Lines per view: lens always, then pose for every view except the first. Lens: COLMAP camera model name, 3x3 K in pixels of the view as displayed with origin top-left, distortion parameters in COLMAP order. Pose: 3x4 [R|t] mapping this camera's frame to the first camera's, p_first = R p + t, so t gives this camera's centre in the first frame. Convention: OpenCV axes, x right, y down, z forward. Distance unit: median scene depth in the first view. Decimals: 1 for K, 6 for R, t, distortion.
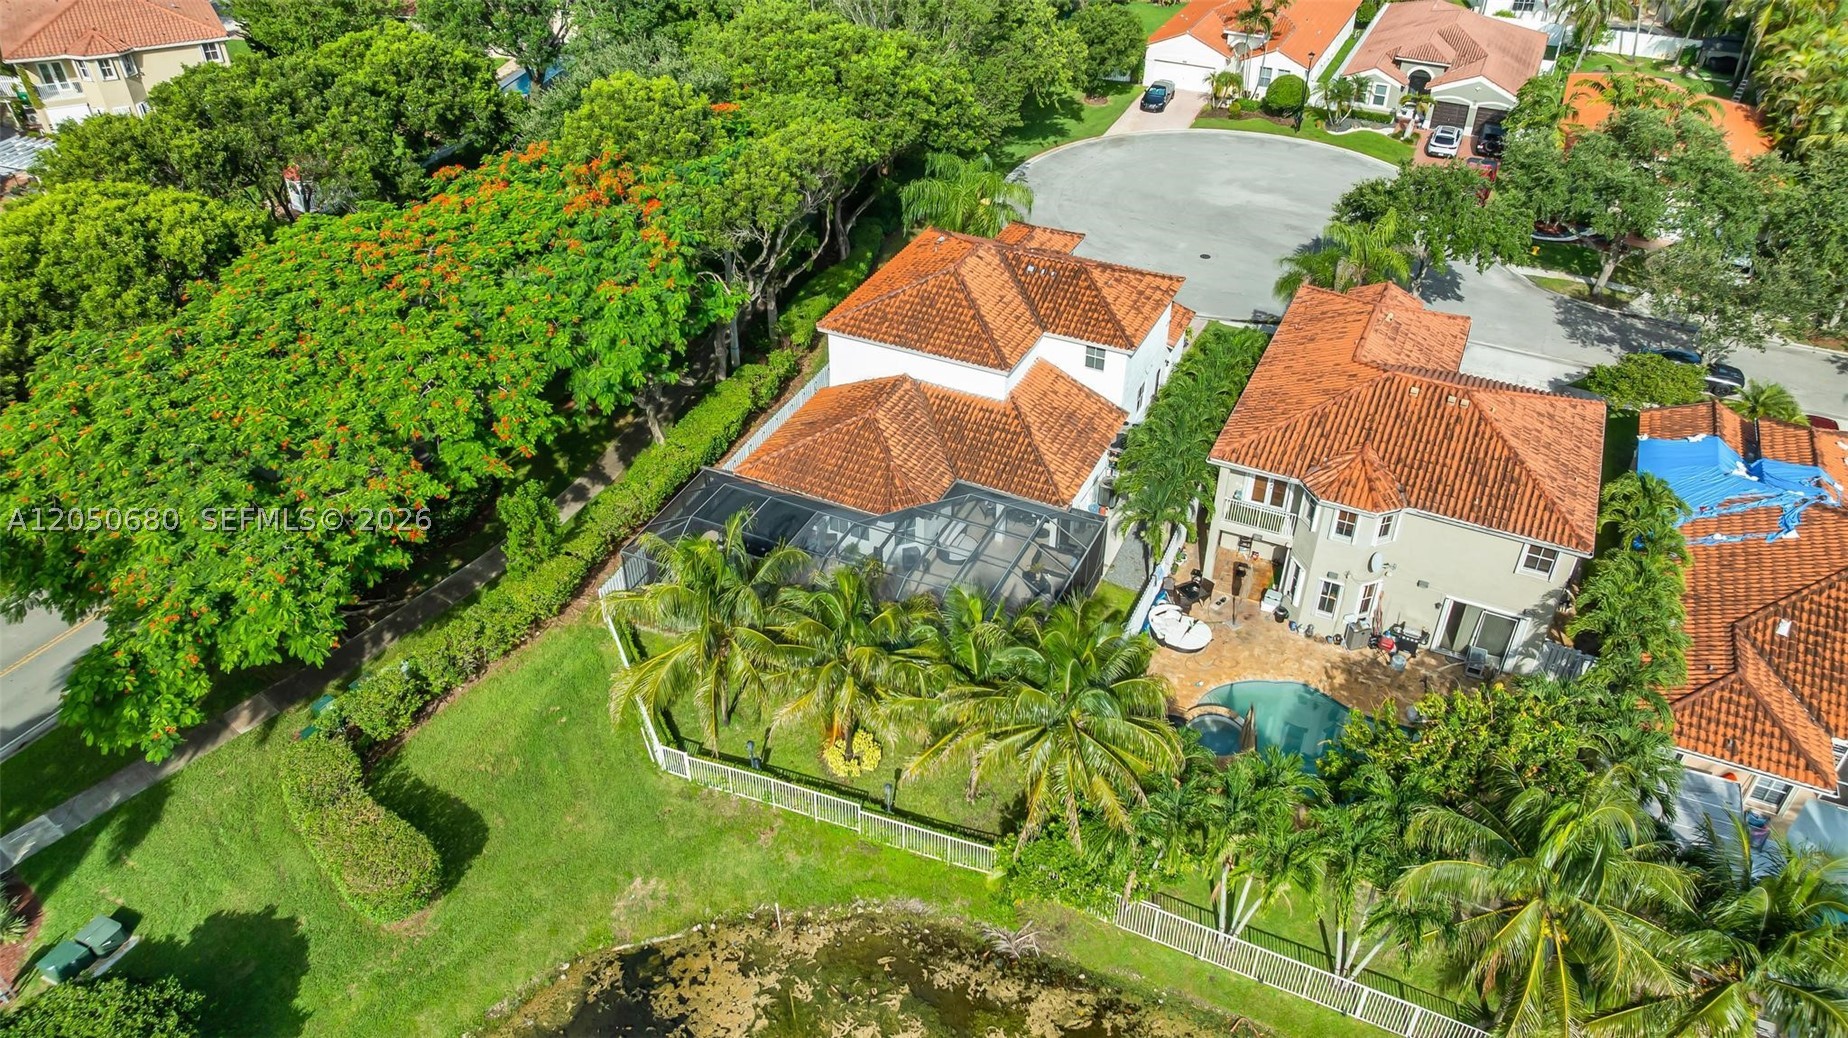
lens RADIAL K [[1294.3, 0, 924.0], [0, 1294.3, 519.0], [0, 0, 1]] dist [-0.037294, 0.051073]
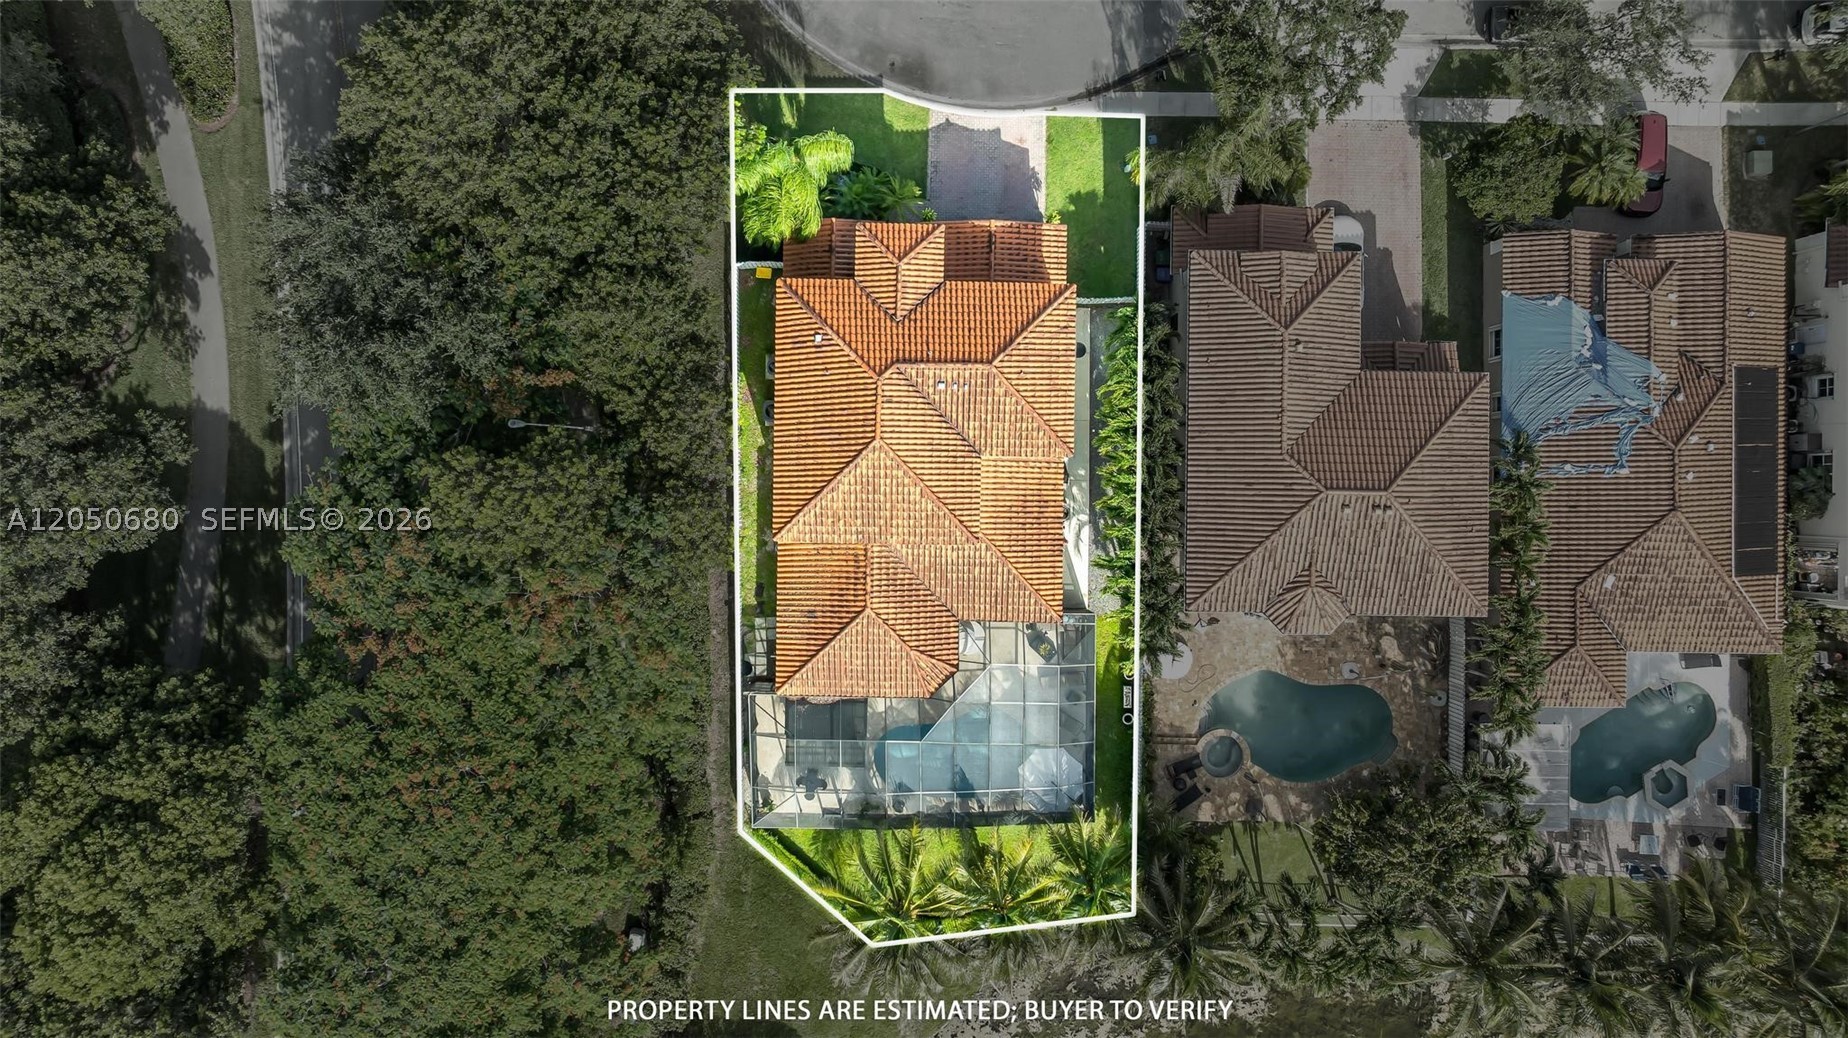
lens RADIAL K [[1341.5, 0, 869.8], [0, 1341.5, 482.0], [0, 0, 1]] dist [-0.010410, 0.002338]
pose [[0.911641, -0.410988, -0.000261, 0.000753], [0.250730, 0.555657, 0.792704, -1.061220], [-0.325647, -0.722727, 0.609606, 0.387330]]
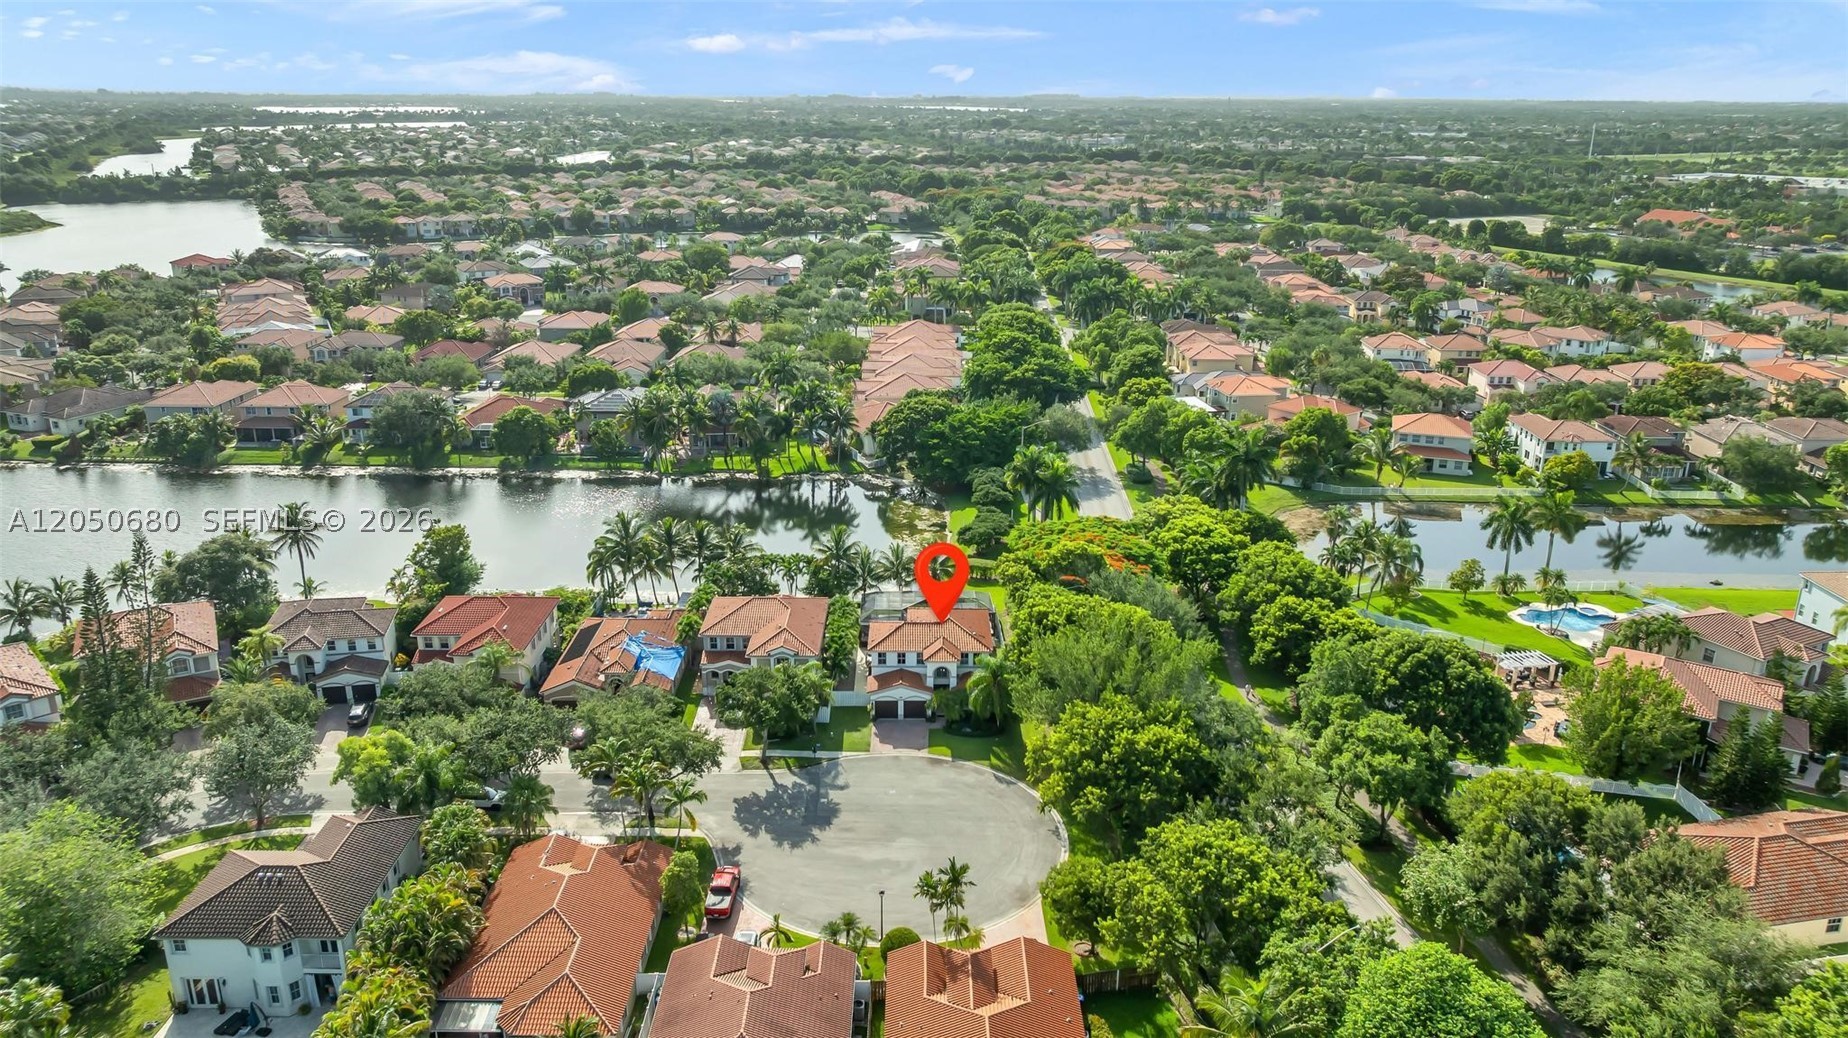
lens RADIAL K [[1294.3, 0, 924.0], [0, 1294.3, 519.0], [0, 0, 1]] dist [-0.037294, 0.051073]
pose [[-0.905587, 0.125367, -0.405209, 1.111828], [-0.261094, 0.588123, 0.765468, -2.345042], [0.334277, 0.798996, -0.499865, 2.213651]]
